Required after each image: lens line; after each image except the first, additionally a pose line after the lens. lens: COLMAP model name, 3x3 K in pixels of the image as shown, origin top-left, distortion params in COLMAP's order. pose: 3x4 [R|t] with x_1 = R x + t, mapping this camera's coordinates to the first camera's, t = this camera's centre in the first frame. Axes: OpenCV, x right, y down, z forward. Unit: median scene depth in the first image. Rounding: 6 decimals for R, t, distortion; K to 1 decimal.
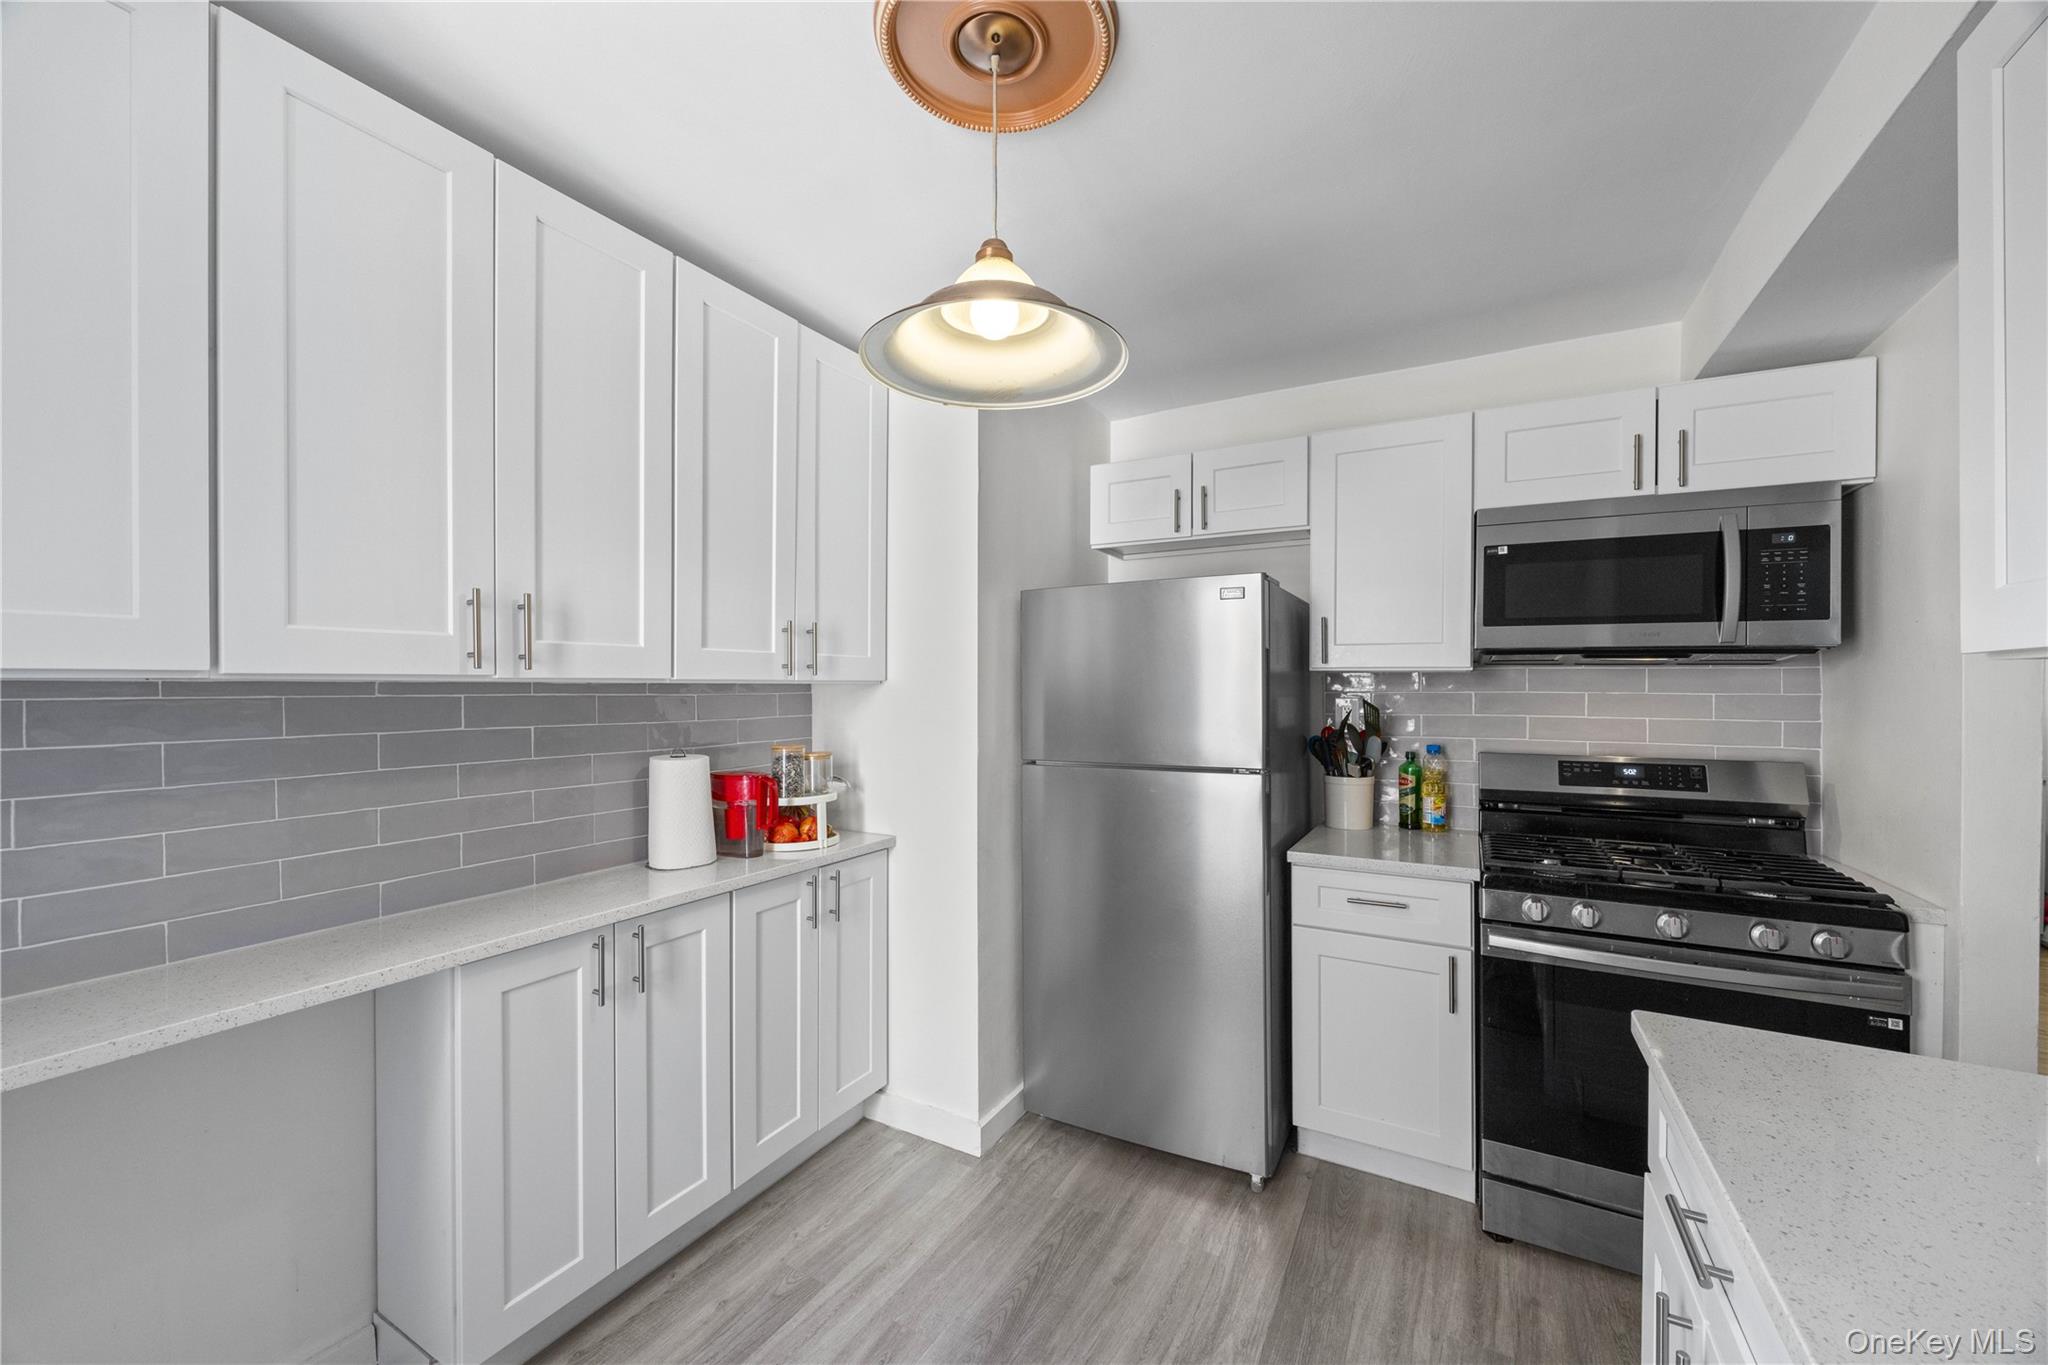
lens RADIAL K [[779.1, 0, 1025.0], [0, 779.1, 687.3], [0, 0, 1]] dist [-0.001023, 0.000404]
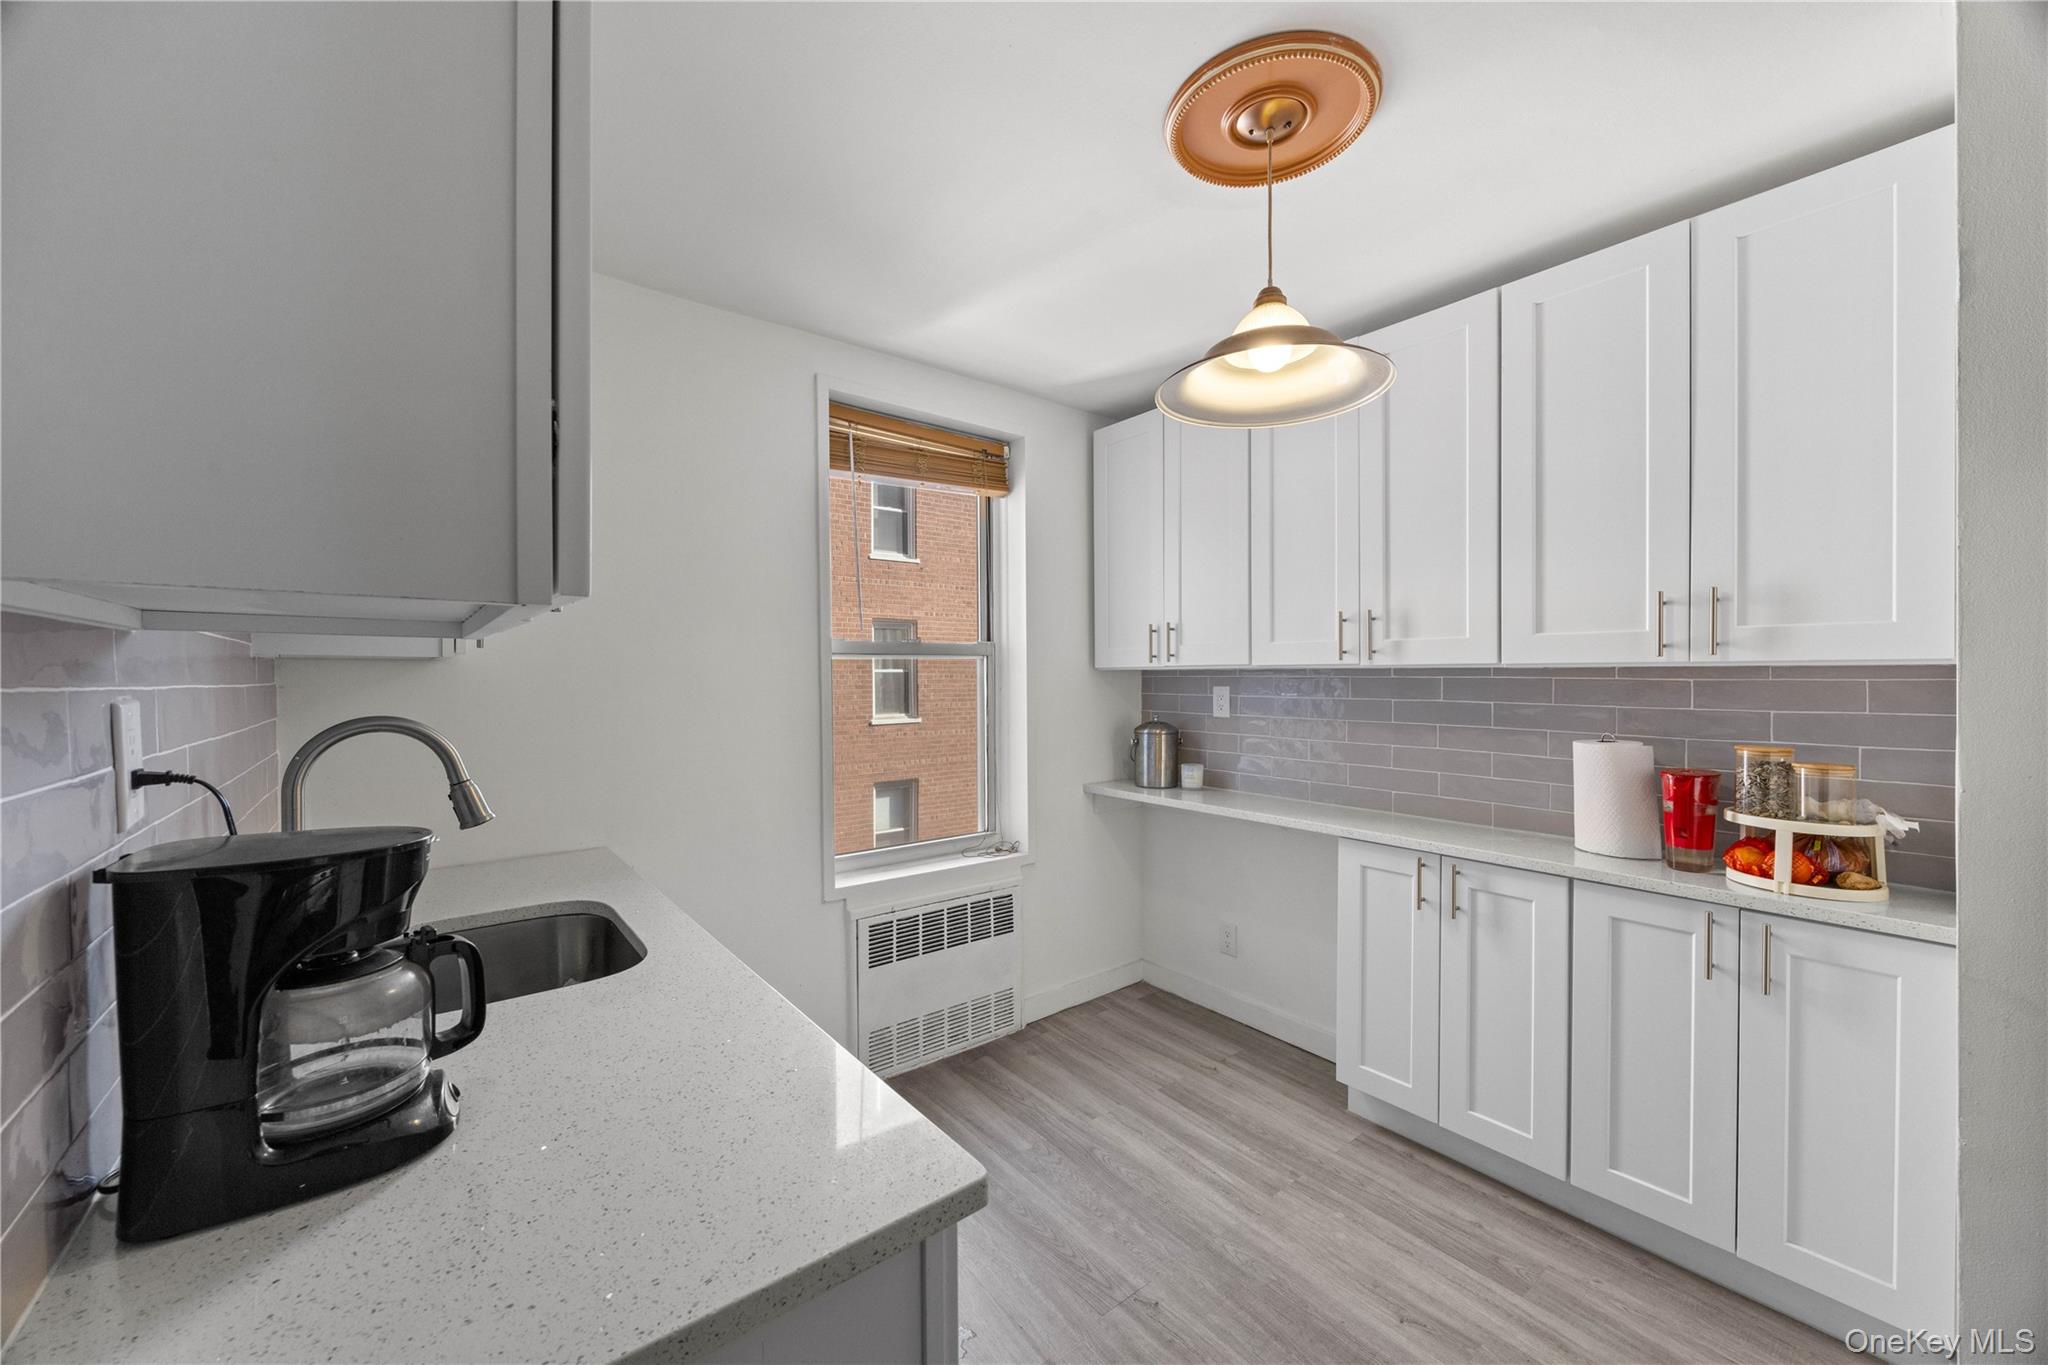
lens RADIAL K [[779.1, 0, 1023.3], [0, 779.1, 680.9], [0, 0, 1]] dist [-0.001023, 0.000404]
pose [[-0.382994, 0.004172, -0.923742, 0.760561], [-0.003282, 0.999977, 0.005877, 0.008954], [0.923745, 0.005282, -0.382971, 0.708487]]
